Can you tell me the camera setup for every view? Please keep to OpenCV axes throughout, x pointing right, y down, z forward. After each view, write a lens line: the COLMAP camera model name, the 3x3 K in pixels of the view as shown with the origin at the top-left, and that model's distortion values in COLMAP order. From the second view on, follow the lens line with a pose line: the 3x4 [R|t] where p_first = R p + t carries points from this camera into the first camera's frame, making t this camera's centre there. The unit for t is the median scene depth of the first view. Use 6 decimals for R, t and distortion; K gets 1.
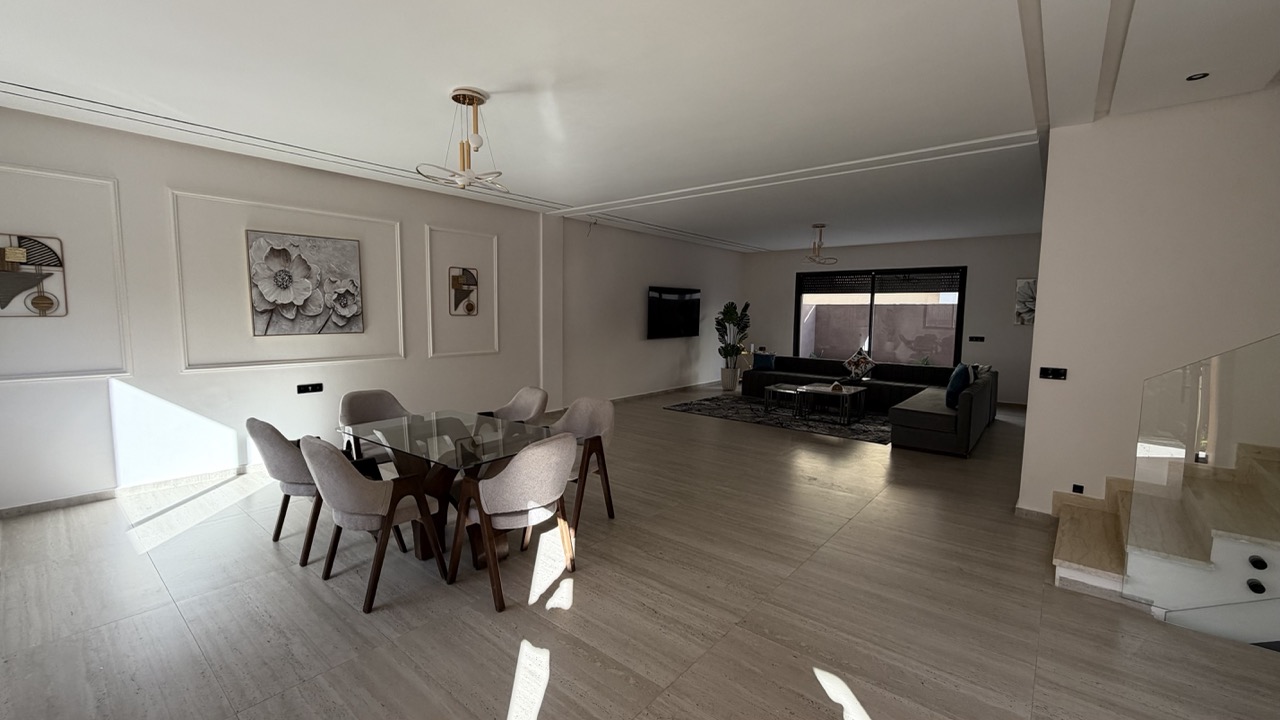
lens RADIAL K [[510.2, 0, 635.3], [0, 510.2, 362.5], [0, 0, 1]] dist [0.005155, -0.000373]
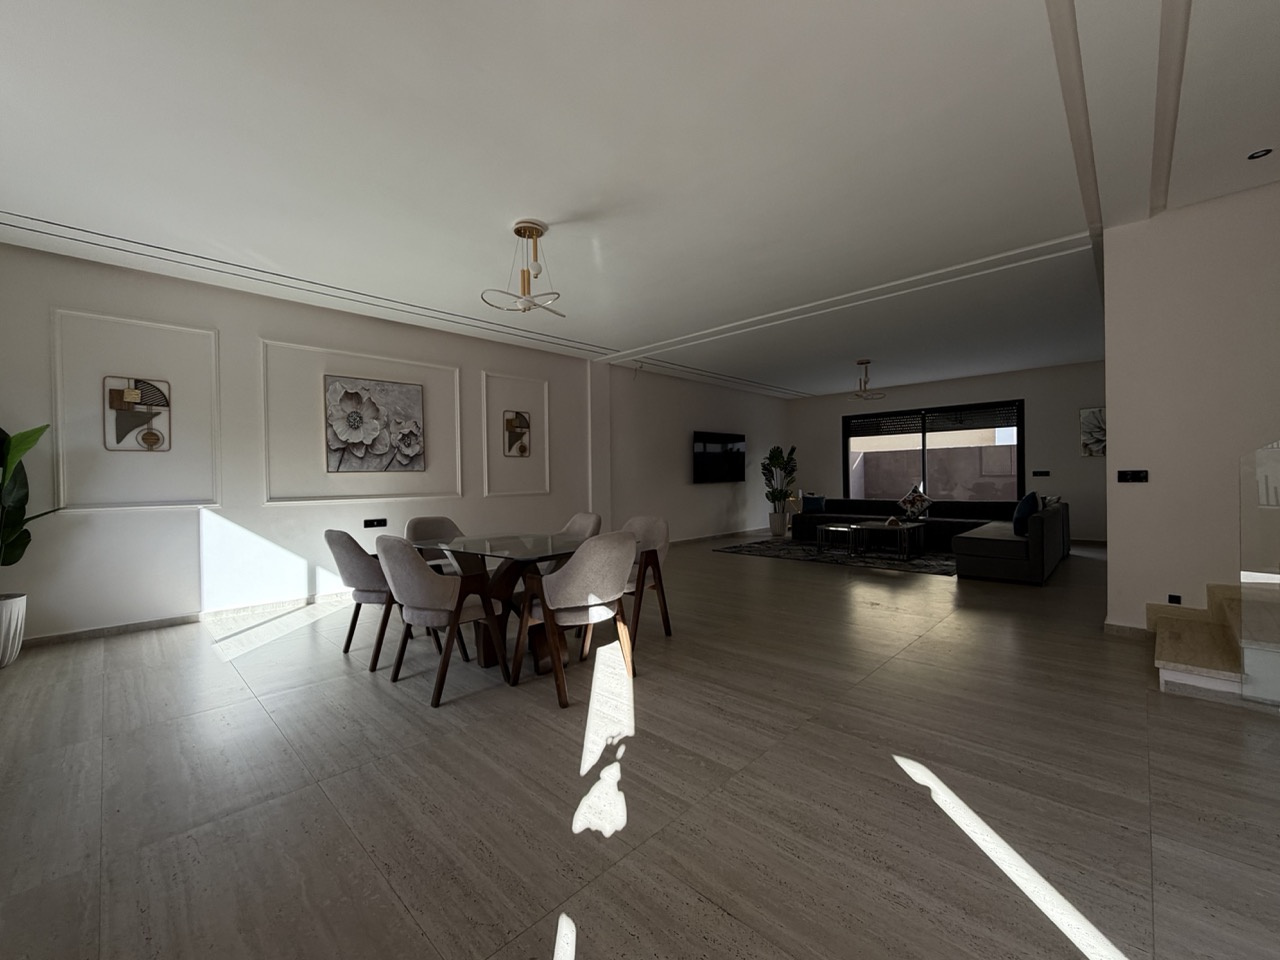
lens RADIAL K [[510.3, 0, 638.1], [0, 510.3, 483.3], [0, 0, 1]] dist [0.004988, -0.000247]
pose [[0.996828, -0.025953, -0.075234, -0.018462], [0.019219, 0.995856, -0.088895, 0.076975], [0.077229, 0.087168, 0.993196, -0.008005]]
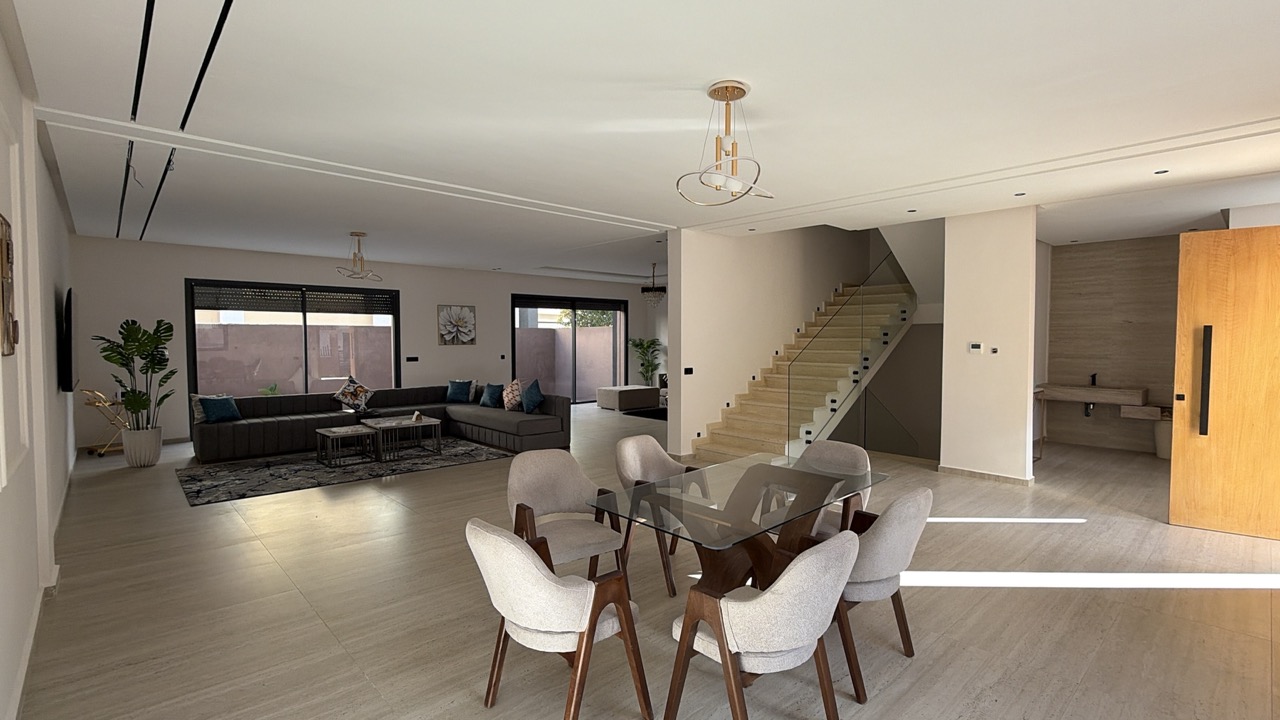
lens RADIAL K [[585.6, 0, 631.7], [0, 585.6, 360.6], [0, 0, 1]] dist [0.003051, 0.000640]
pose [[0.133273, -0.050410, 0.989797, -0.882416], [0.097594, 0.994519, 0.037510, -0.081996], [-0.986263, 0.091599, 0.137462, 0.701518]]
